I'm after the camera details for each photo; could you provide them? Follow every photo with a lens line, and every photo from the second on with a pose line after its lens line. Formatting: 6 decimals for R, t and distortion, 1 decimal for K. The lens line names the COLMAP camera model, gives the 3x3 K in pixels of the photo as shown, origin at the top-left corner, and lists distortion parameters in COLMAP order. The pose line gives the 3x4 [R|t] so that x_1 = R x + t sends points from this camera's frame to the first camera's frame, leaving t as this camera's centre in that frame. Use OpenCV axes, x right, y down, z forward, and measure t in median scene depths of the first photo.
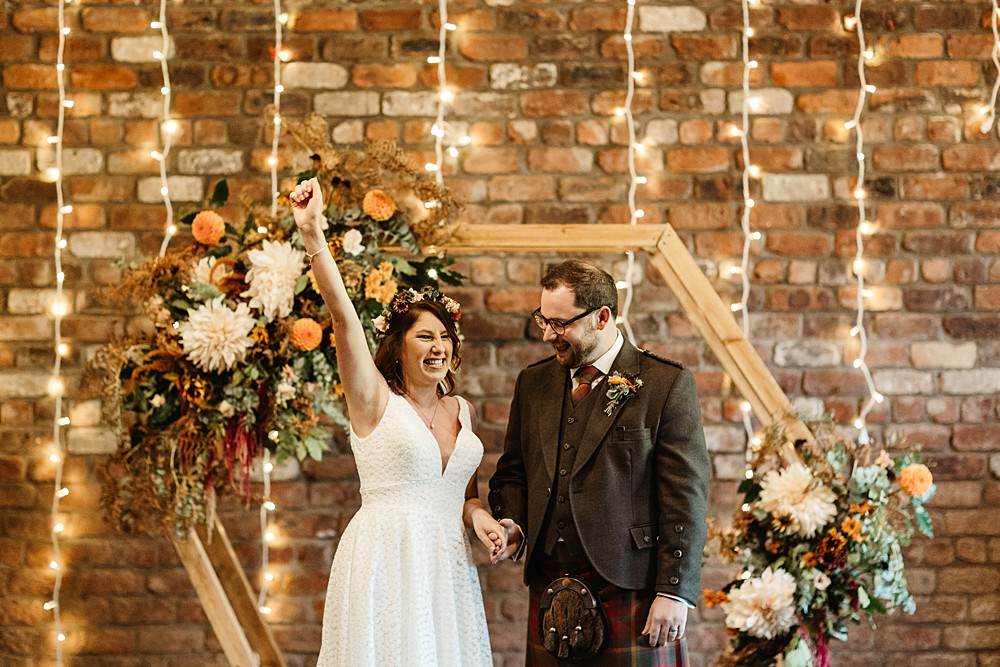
lens RADIAL K [[2632.2, 0, 536.9], [0, 2632.2, 319.0], [0, 0, 1]] dist [0.001623, 0.000000]
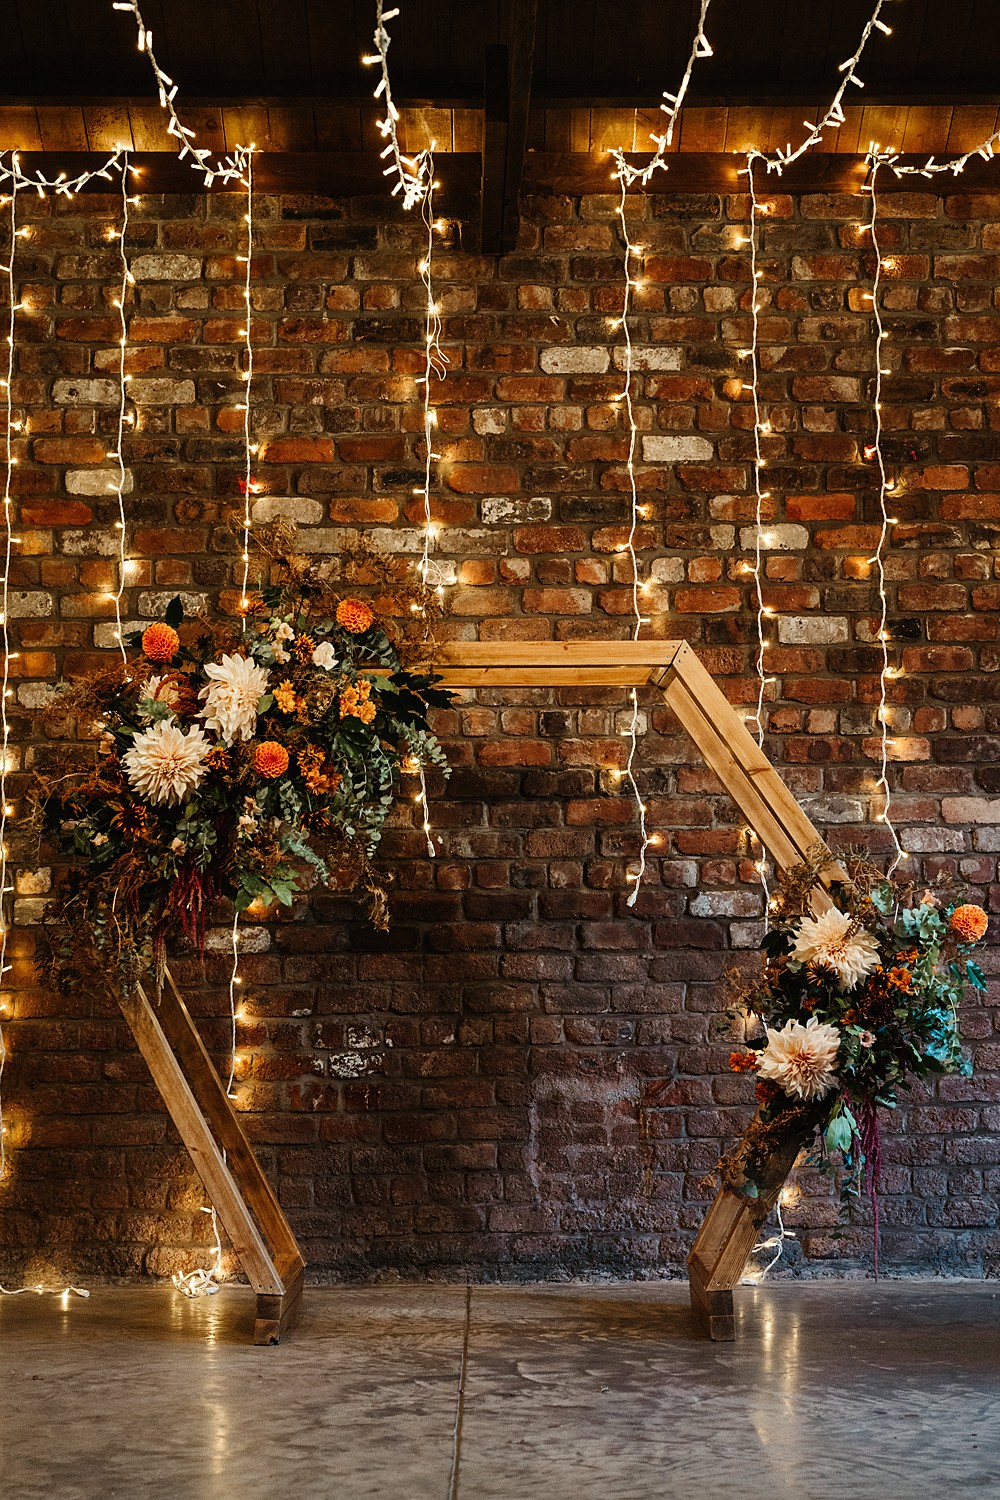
lens RADIAL K [[2289.7, 0, 600.1], [0, 2289.7, 796.1], [0, 0, 1]] dist [-0.019703, 0.000000]
pose [[0.999324, -0.008068, 0.035867, -0.005386], [0.010010, 0.998476, -0.054277, 0.050961], [-0.035375, 0.054599, 0.997882, 0.208123]]
